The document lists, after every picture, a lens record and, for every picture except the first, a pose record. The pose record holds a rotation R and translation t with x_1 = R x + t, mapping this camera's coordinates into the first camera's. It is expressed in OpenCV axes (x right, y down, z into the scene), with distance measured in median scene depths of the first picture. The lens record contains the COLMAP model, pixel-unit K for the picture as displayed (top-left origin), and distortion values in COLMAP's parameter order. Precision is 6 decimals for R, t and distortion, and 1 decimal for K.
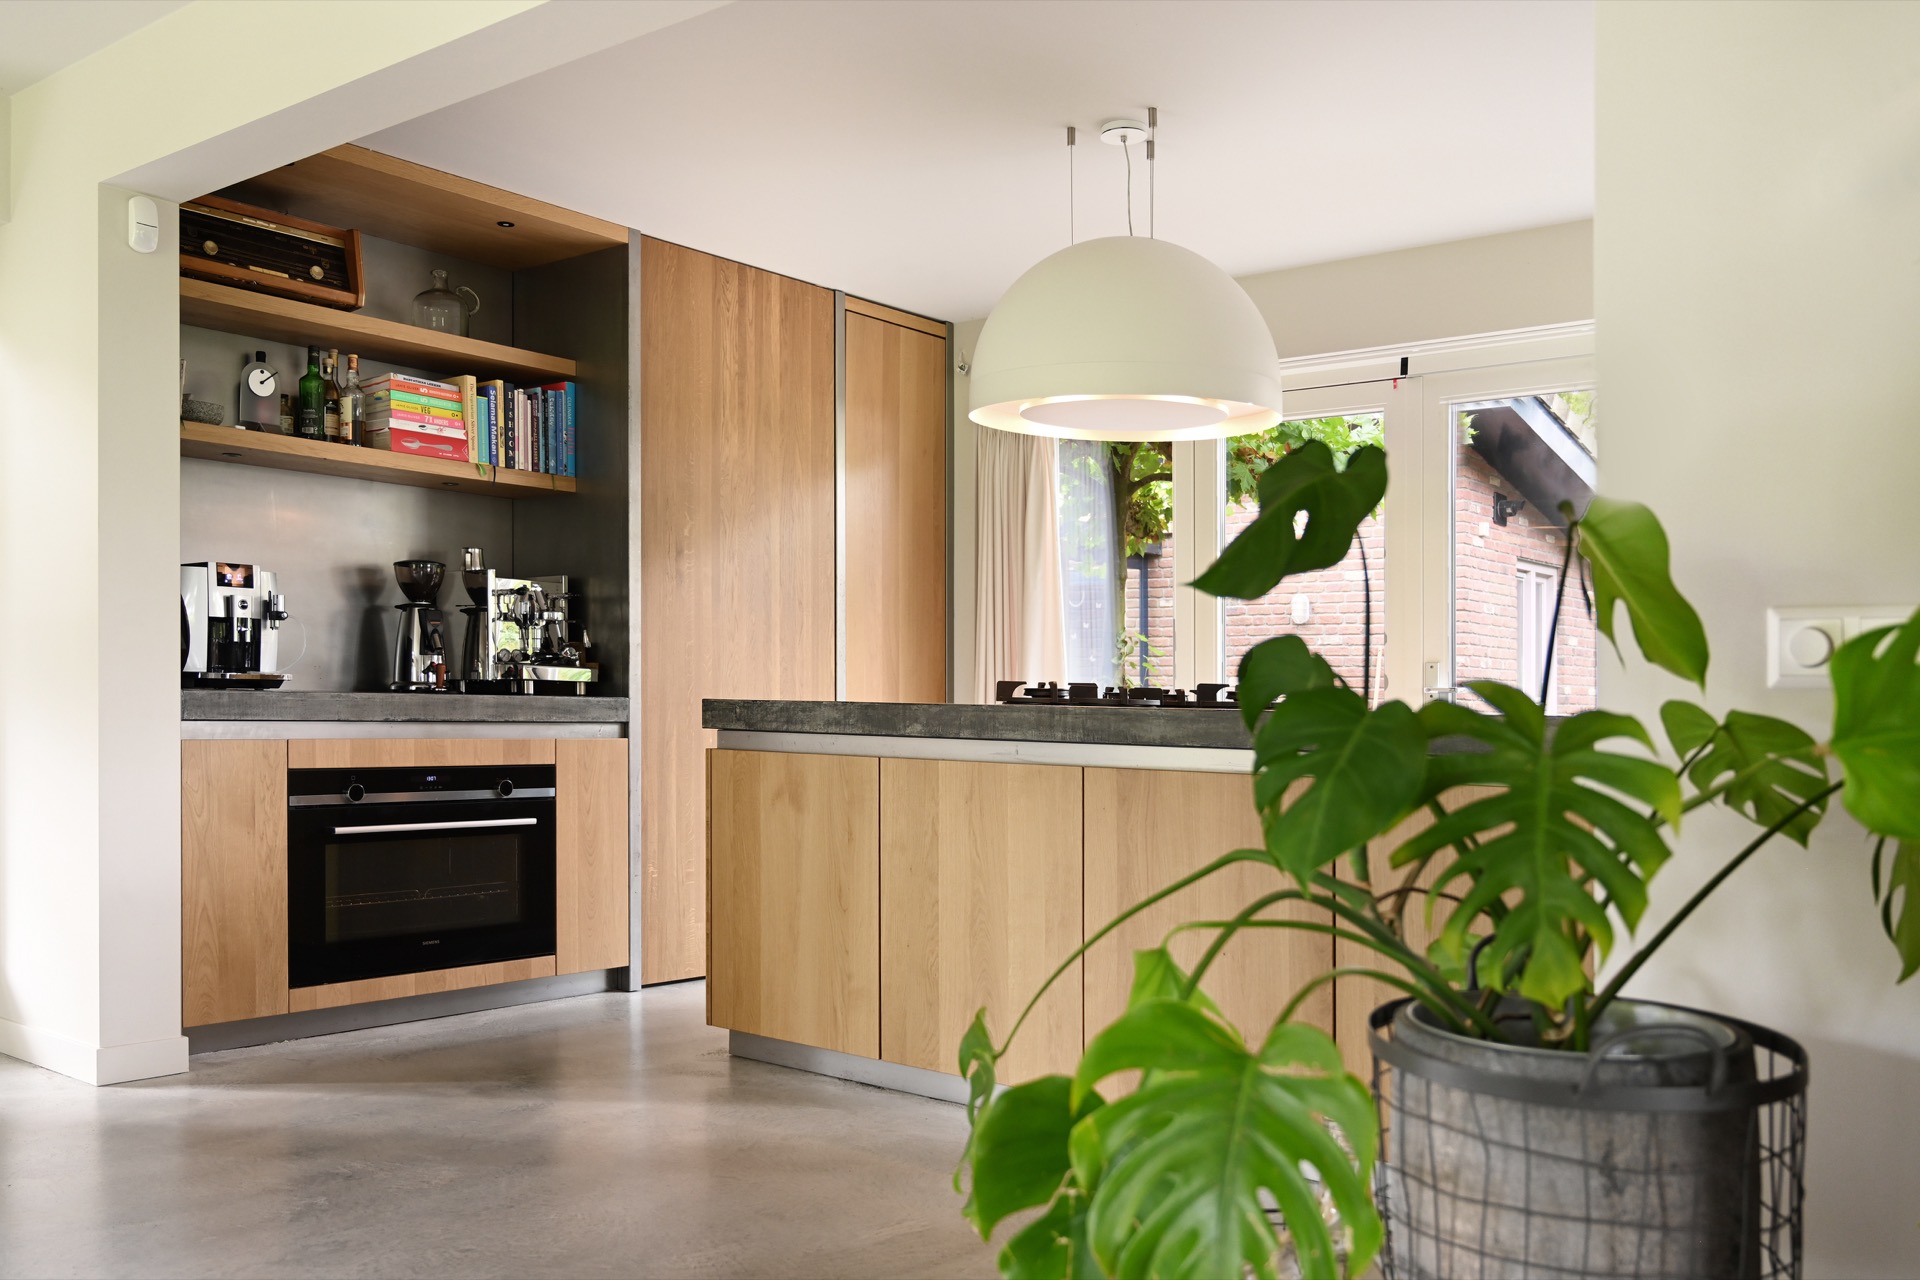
lens RADIAL K [[1594.3, 0, 962.0], [0, 1594.3, 680.3], [0, 0, 1]] dist [-0.003860, -0.007279]
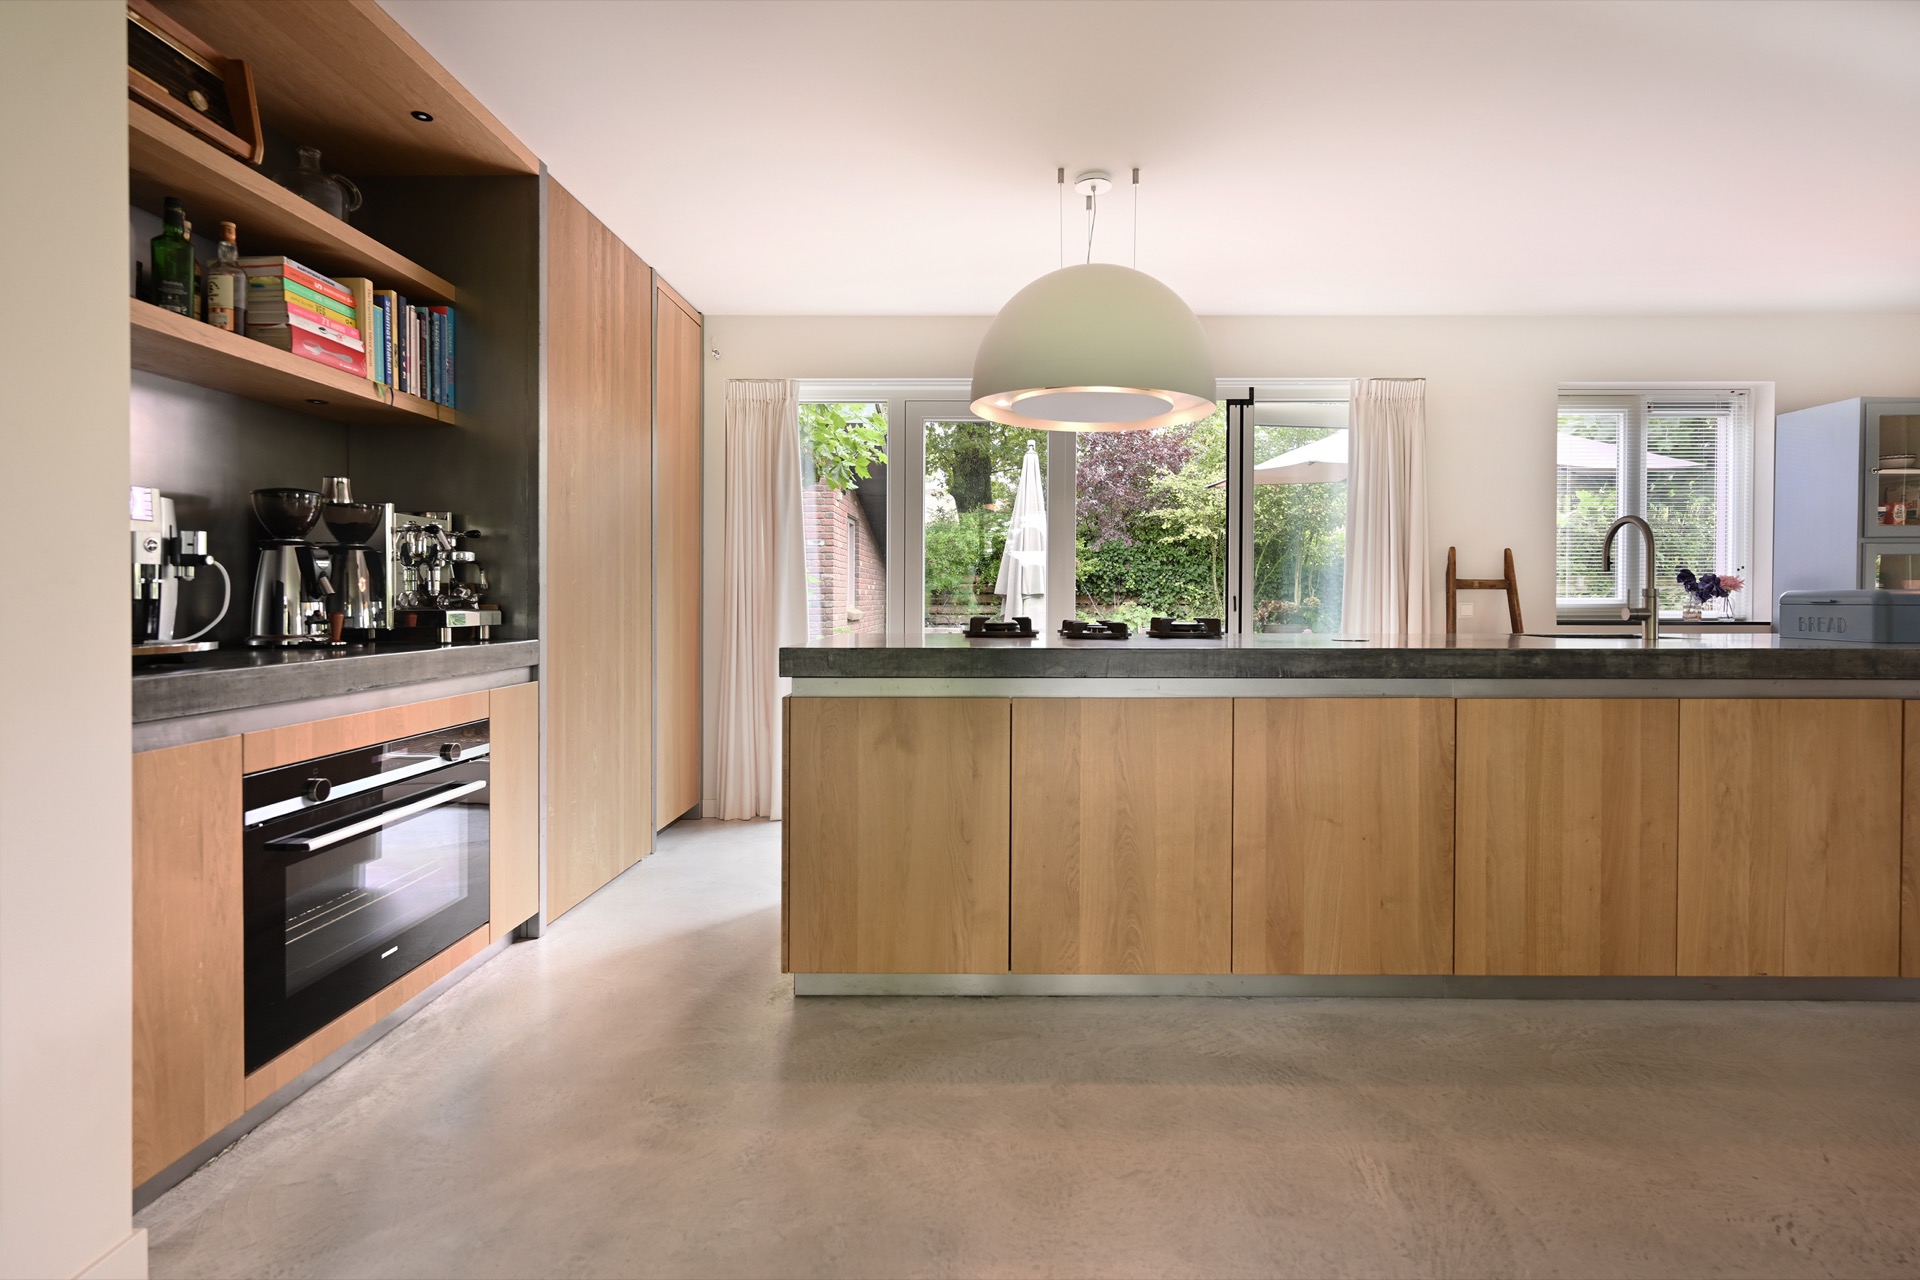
lens RADIAL K [[935.9, 0, 1013.0], [0, 935.9, 583.2], [0, 0, 1]] dist [0.003609, 0.000851]
pose [[0.791506, -0.005978, 0.611133, -0.346825], [0.004652, 0.999982, 0.003757, -0.026075], [-0.611144, -0.000131, 0.791519, 0.382532]]
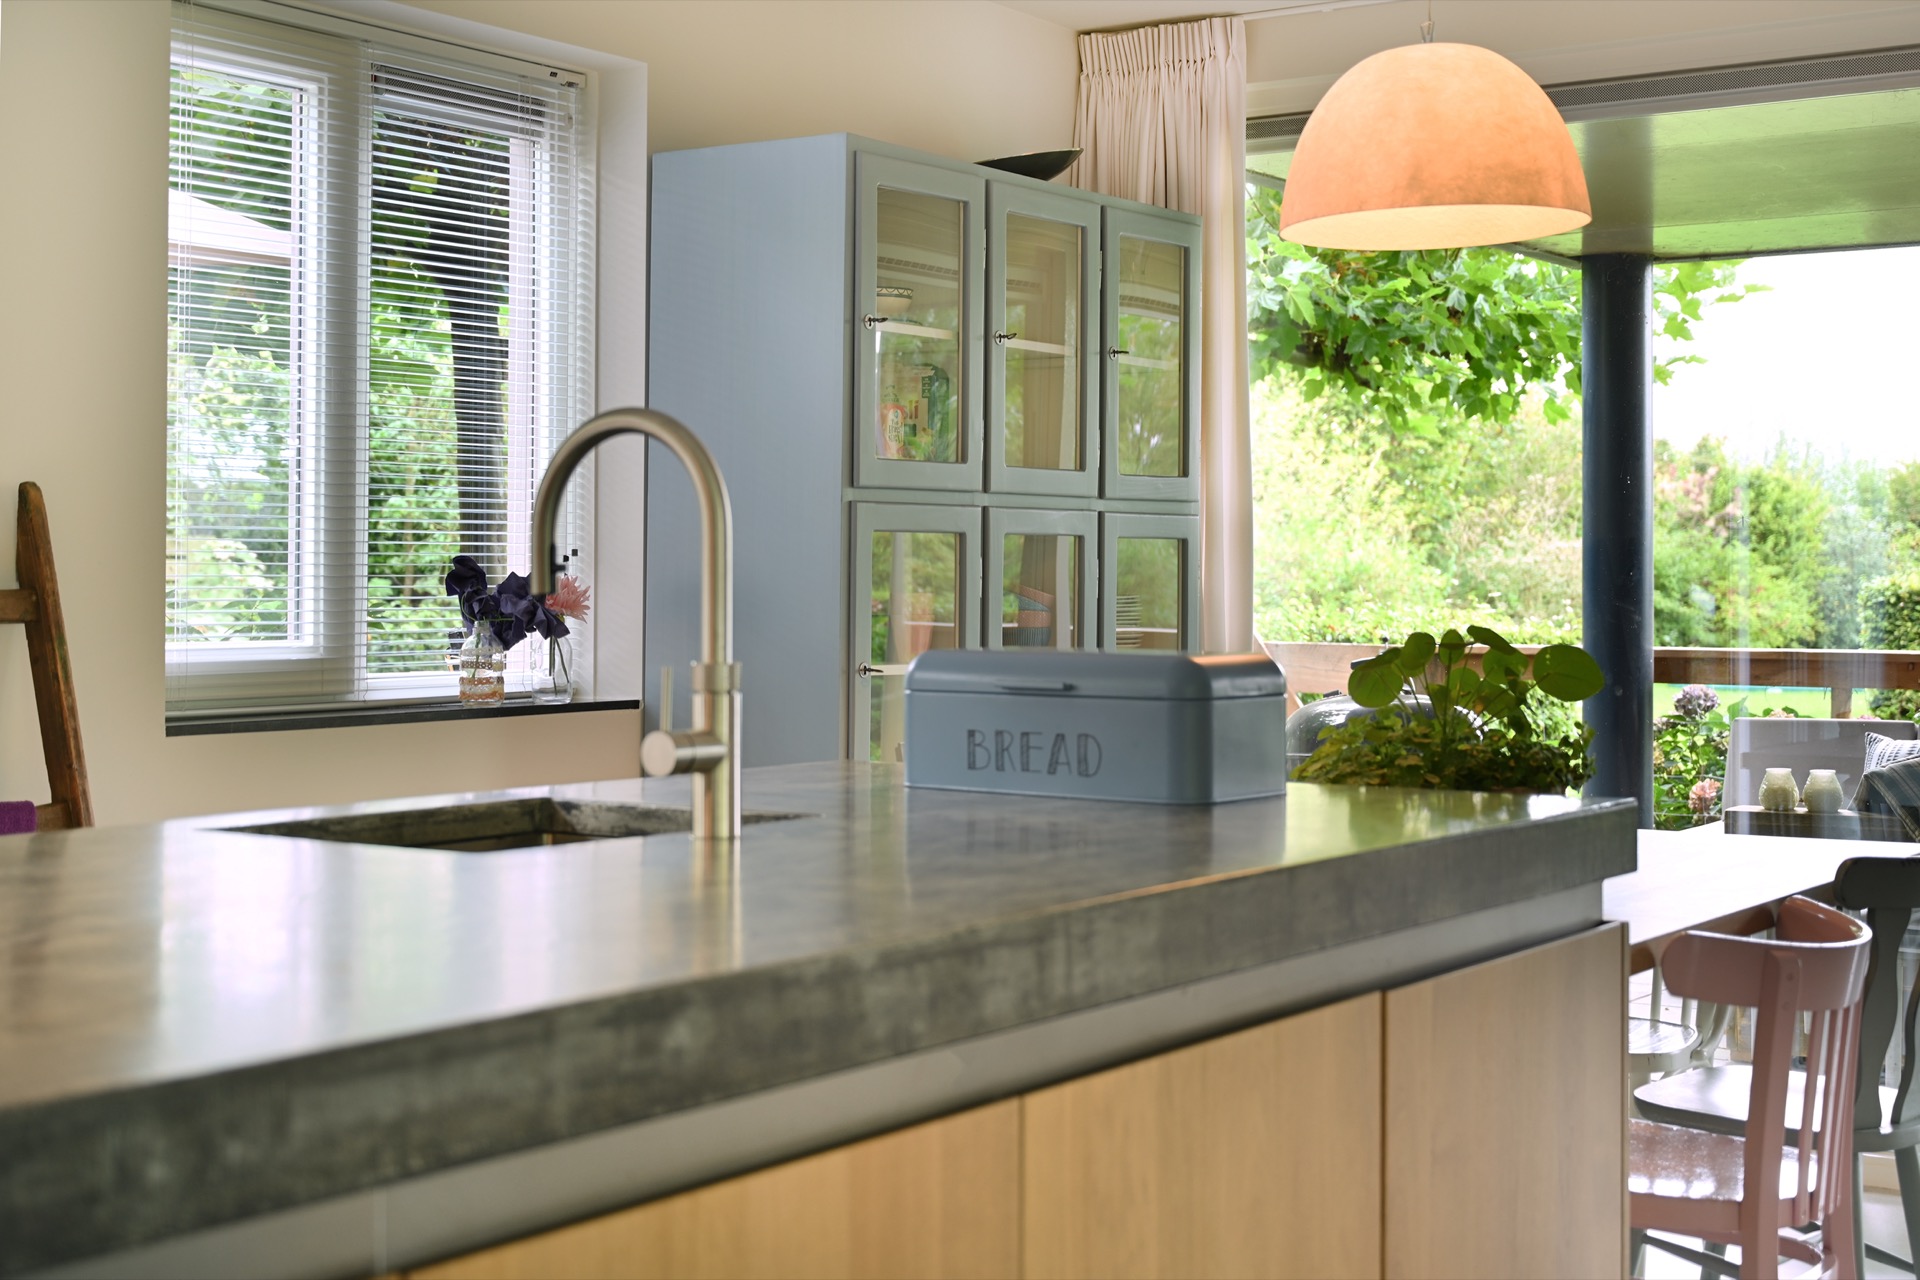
lens RADIAL K [[2572.5, 0, 1000.5], [0, 2572.5, 449.1], [0, 0, 1]] dist [-0.008641, -0.007761]
pose [[-0.053848, 0.034844, 0.997941, -0.141739], [-0.015086, 0.999249, -0.035703, -0.042736], [-0.998435, -0.016977, -0.053282, 0.587200]]
